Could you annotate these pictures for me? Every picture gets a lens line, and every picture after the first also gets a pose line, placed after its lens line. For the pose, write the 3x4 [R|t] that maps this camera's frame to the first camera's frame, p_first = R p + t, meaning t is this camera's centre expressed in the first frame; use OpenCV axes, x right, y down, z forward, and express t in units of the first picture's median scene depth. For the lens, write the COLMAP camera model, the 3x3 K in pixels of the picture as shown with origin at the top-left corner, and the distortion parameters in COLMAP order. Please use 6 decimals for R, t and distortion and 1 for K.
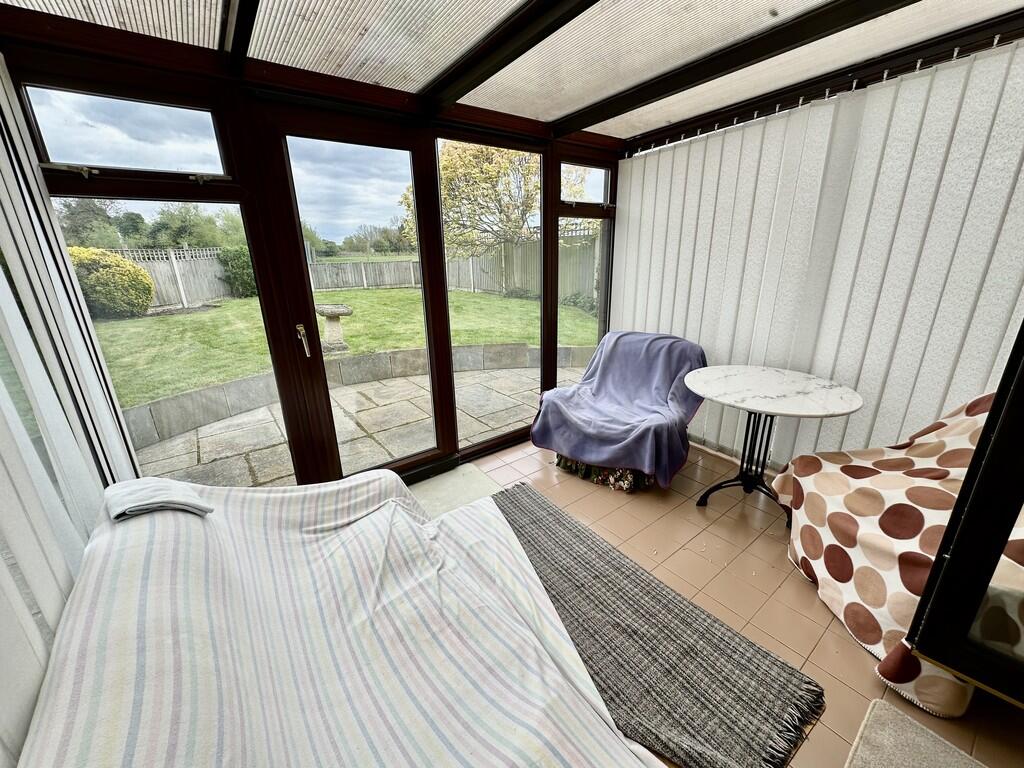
lens RADIAL K [[403.0, 0, 508.1], [0, 403.0, 385.2], [0, 0, 1]] dist [-0.011696, 0.002134]
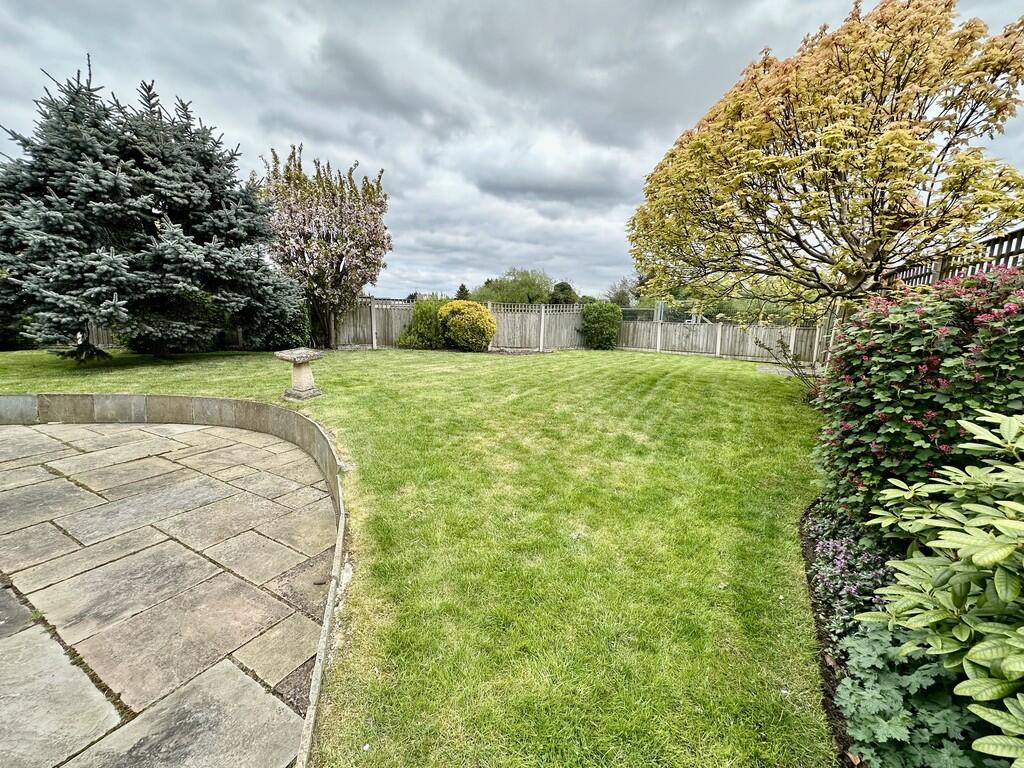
lens RADIAL K [[403.0, 0, 508.2], [0, 403.0, 386.1], [0, 0, 1]] dist [-0.011696, 0.002134]
pose [[0.423234, 0.183664, -0.887210, 0.615837], [-0.312940, 0.948605, 0.047089, -0.313720], [0.850260, 0.257714, 0.458957, 1.007459]]
